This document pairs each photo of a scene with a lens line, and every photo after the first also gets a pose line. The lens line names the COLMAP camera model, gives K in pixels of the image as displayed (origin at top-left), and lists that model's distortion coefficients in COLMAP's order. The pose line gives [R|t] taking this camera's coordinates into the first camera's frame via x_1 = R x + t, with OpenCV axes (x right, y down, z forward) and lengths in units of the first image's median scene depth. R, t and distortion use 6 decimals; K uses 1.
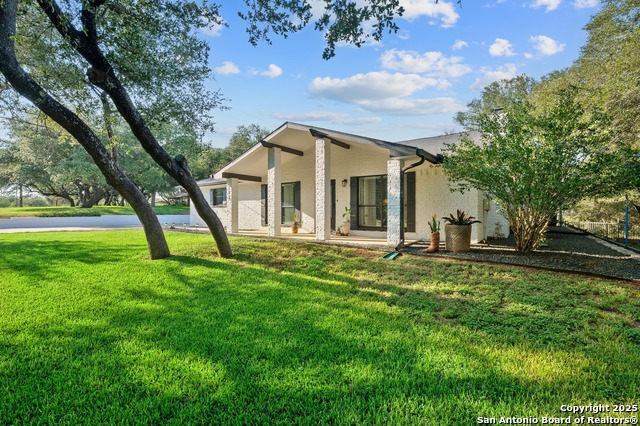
lens RADIAL K [[279.2, 0, 320.0], [0, 279.2, 213.0], [0, 0, 1]] dist [-0.000027, -0.000003]
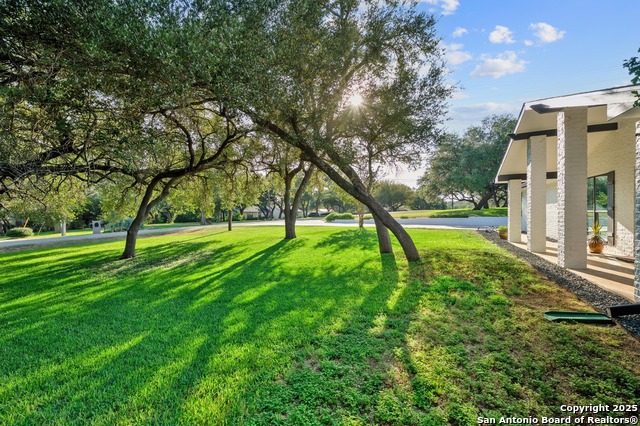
lens RADIAL K [[254.5, 0, 320.0], [0, 254.5, 213.0], [0, 0, 1]] dist [-0.010001, 0.000132]
pose [[0.177884, 0.000115, -0.984051, 0.413304], [0.005367, 0.999985, 0.001087, -0.028283], [0.984037, -0.005475, 0.177881, 0.296793]]
